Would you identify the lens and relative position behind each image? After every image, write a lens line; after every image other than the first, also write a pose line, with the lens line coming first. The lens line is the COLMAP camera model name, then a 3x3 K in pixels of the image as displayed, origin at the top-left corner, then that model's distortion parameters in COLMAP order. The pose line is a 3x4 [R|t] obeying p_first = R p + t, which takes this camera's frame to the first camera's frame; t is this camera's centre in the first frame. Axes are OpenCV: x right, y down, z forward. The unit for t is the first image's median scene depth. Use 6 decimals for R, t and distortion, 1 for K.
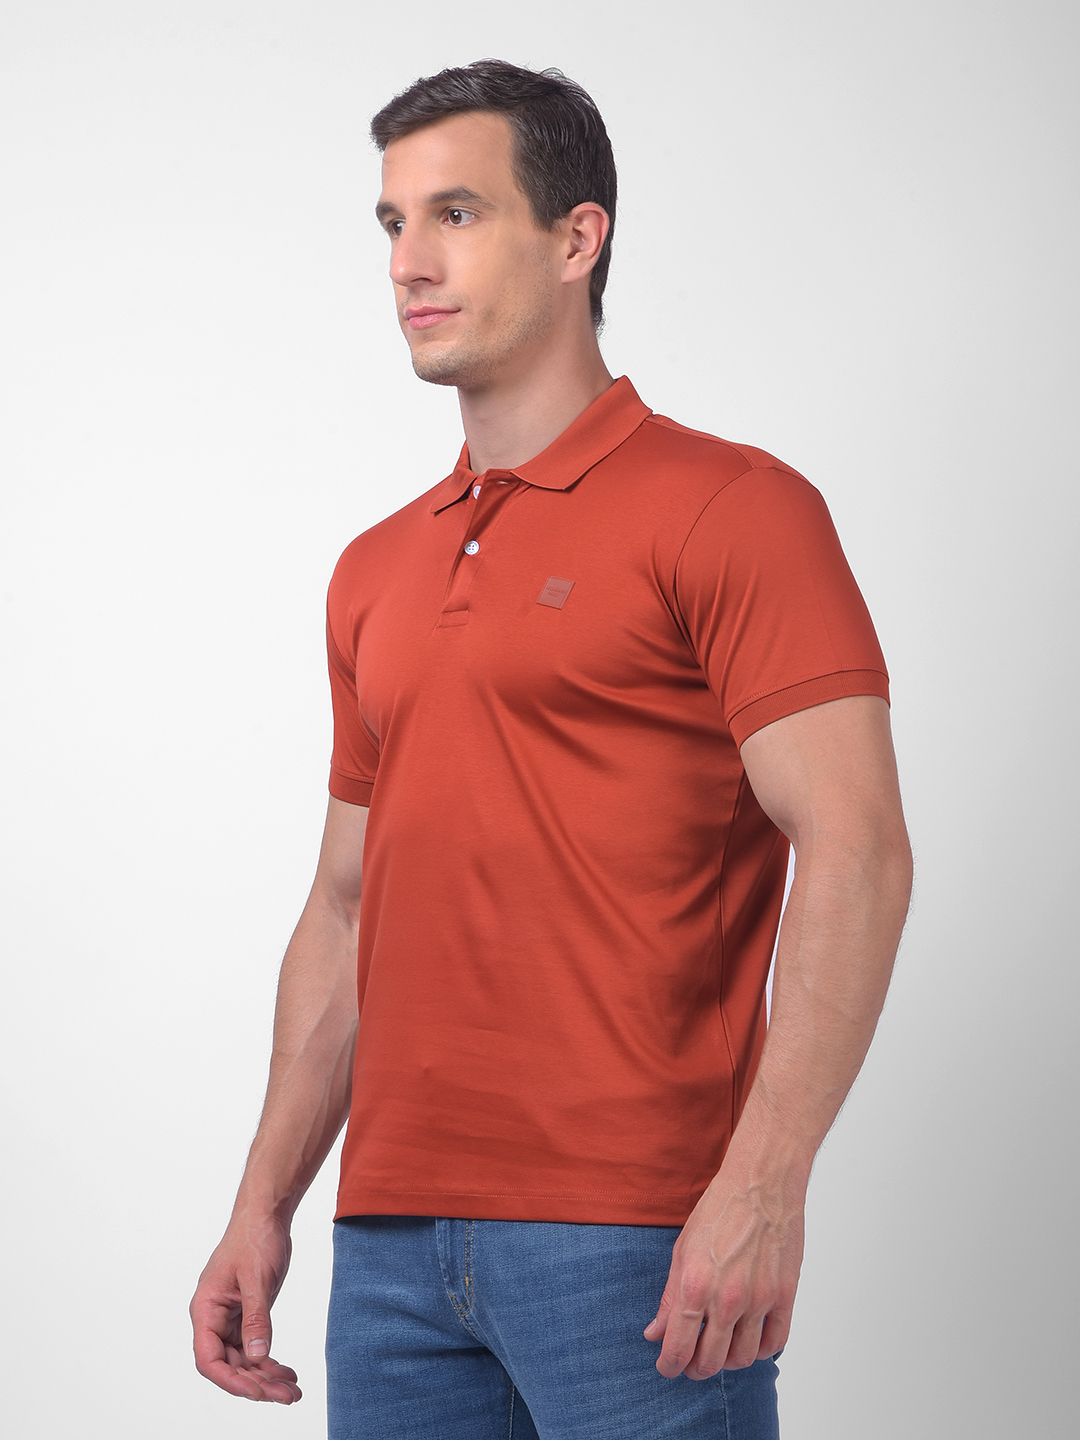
lens RADIAL K [[3977.7, 0, 540.0], [0, 3977.7, 720.0], [0, 0, 1]] dist [0.761455, 0.054635]
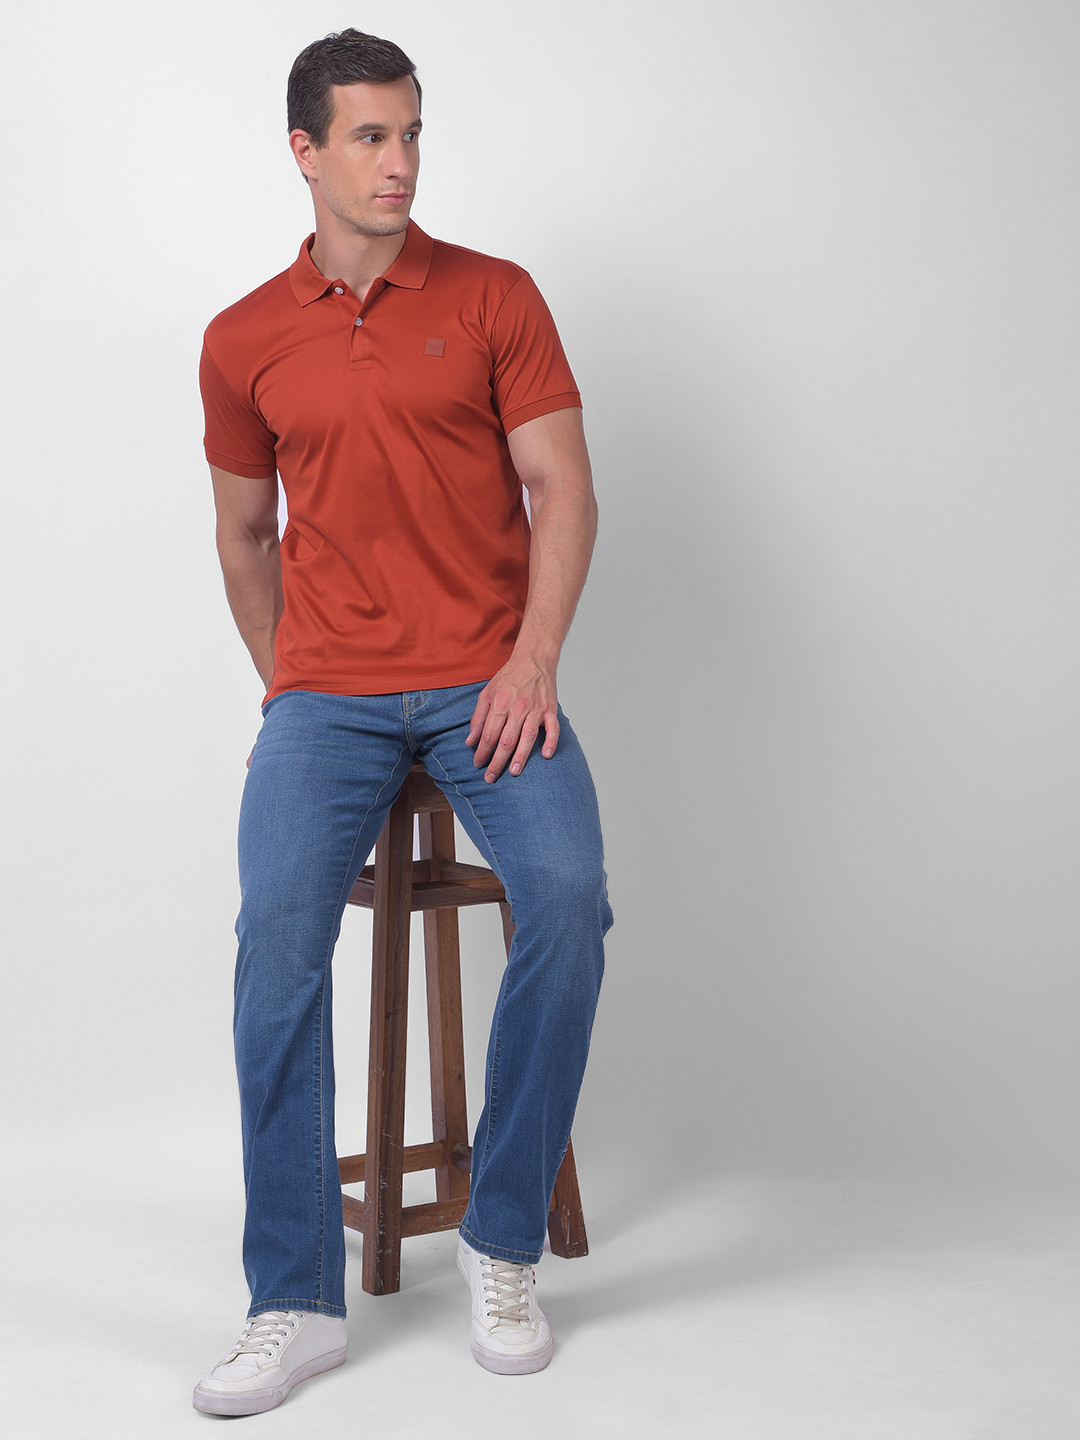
lens RADIAL K [[2708.3, 0, 540.0], [0, 2708.3, 720.0], [0, 0, 1]] dist [0.012101, 0.153270]
pose [[0.997004, -0.011586, 0.076476, -0.030289], [0.003639, 0.994650, 0.103236, 0.008349], [-0.077263, -0.102648, 0.991713, -0.200226]]
